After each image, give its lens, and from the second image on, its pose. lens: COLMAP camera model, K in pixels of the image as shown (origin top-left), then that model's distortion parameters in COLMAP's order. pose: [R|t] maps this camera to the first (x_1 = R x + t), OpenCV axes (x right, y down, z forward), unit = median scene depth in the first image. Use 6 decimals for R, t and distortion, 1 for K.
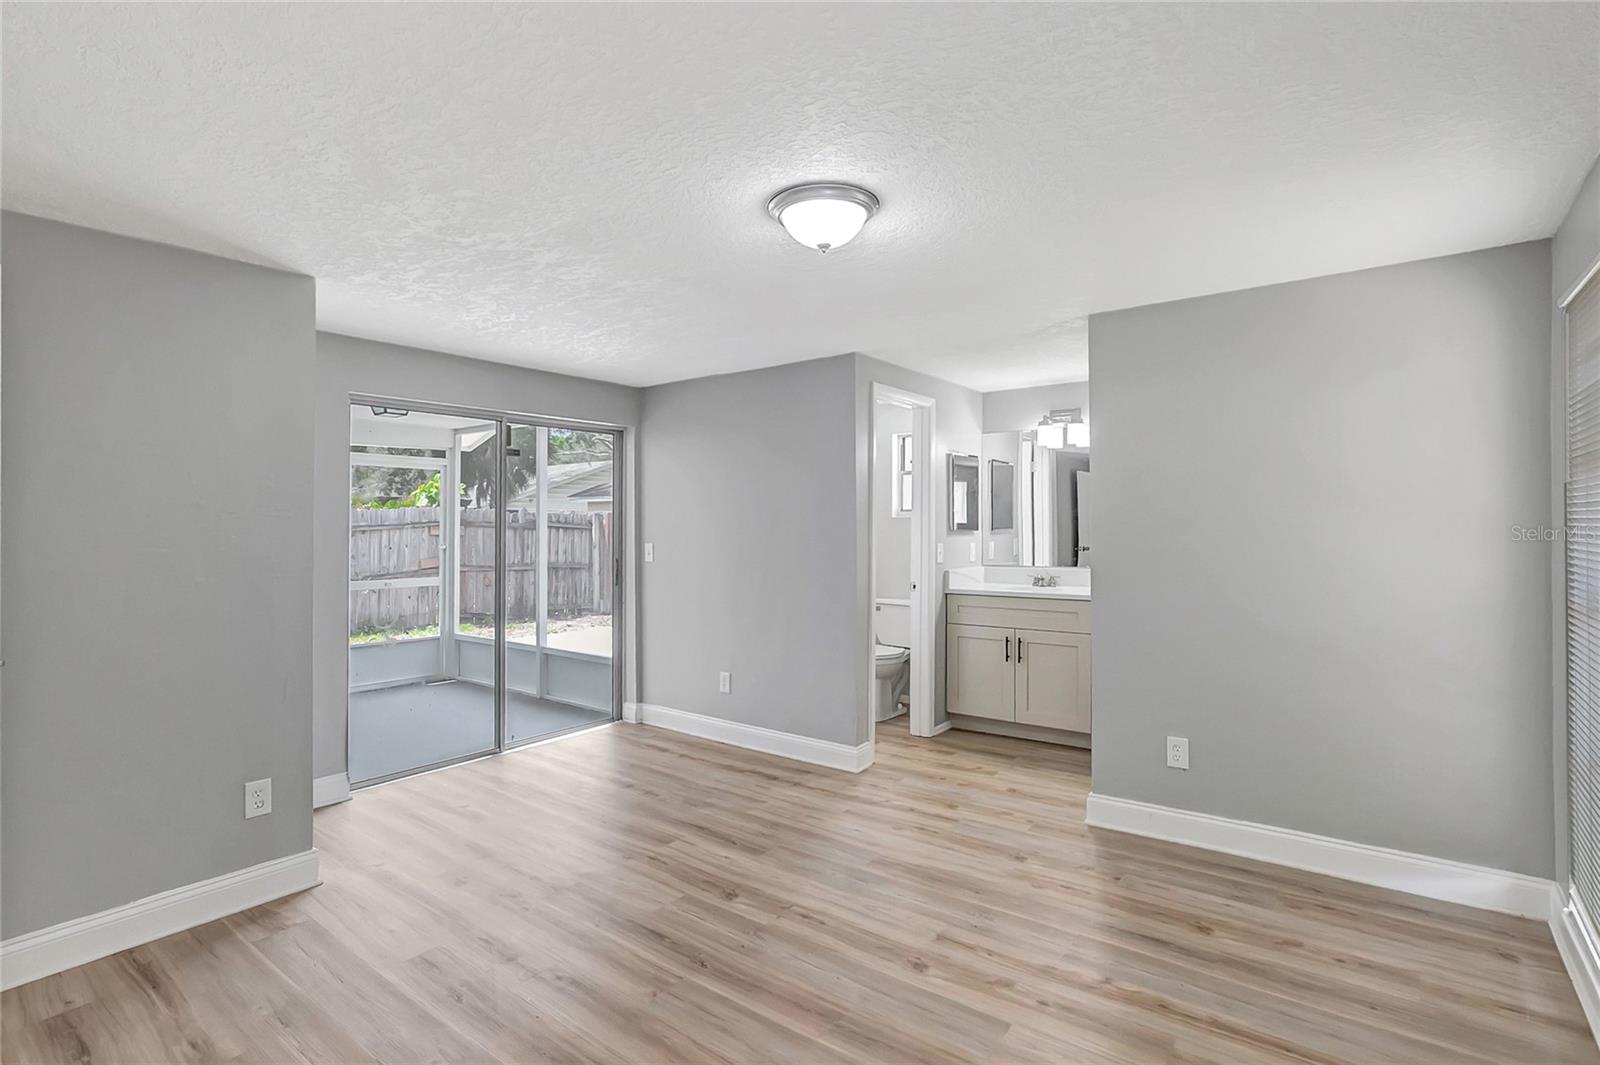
lens RADIAL K [[769.9, 0, 801.1], [0, 769.9, 529.5], [0, 0, 1]] dist [-0.043080, 0.025362]
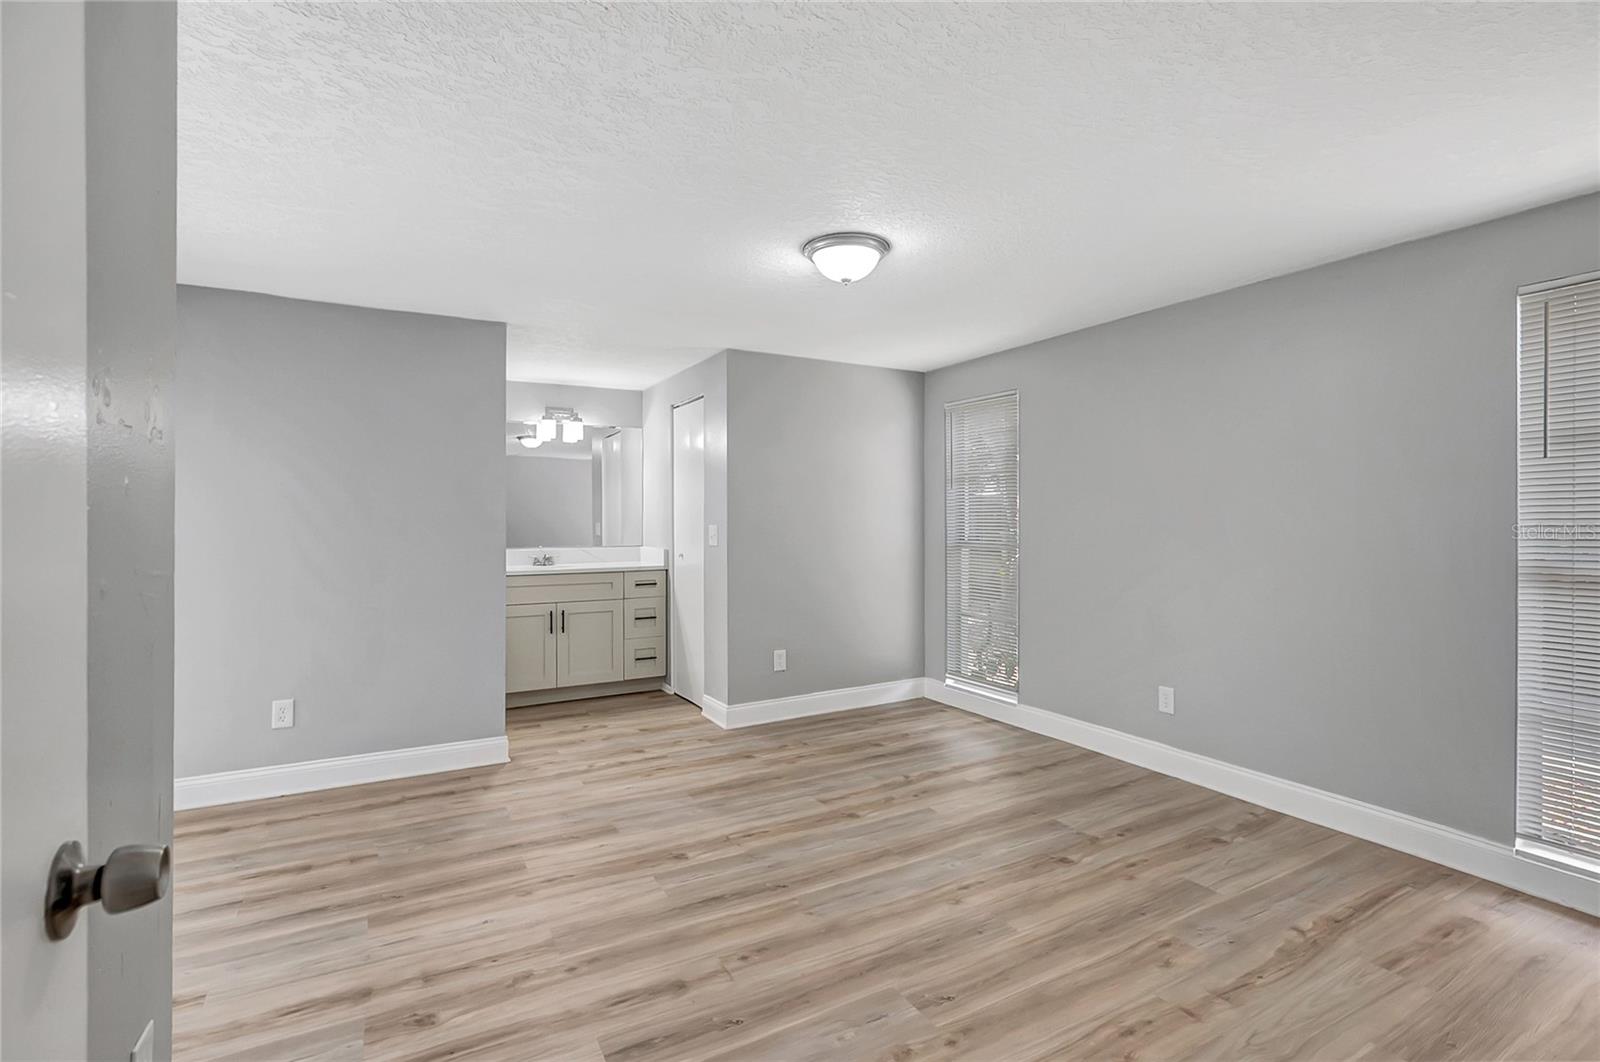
lens RADIAL K [[729.3, 0, 780.0], [0, 729.3, 535.1], [0, 0, 1]] dist [-0.036344, 0.020442]
pose [[0.417886, -0.016992, 0.908340, -0.696731], [0.007413, 0.999856, 0.015293, 0.024032], [-0.908469, 0.000343, 0.417952, 0.355715]]
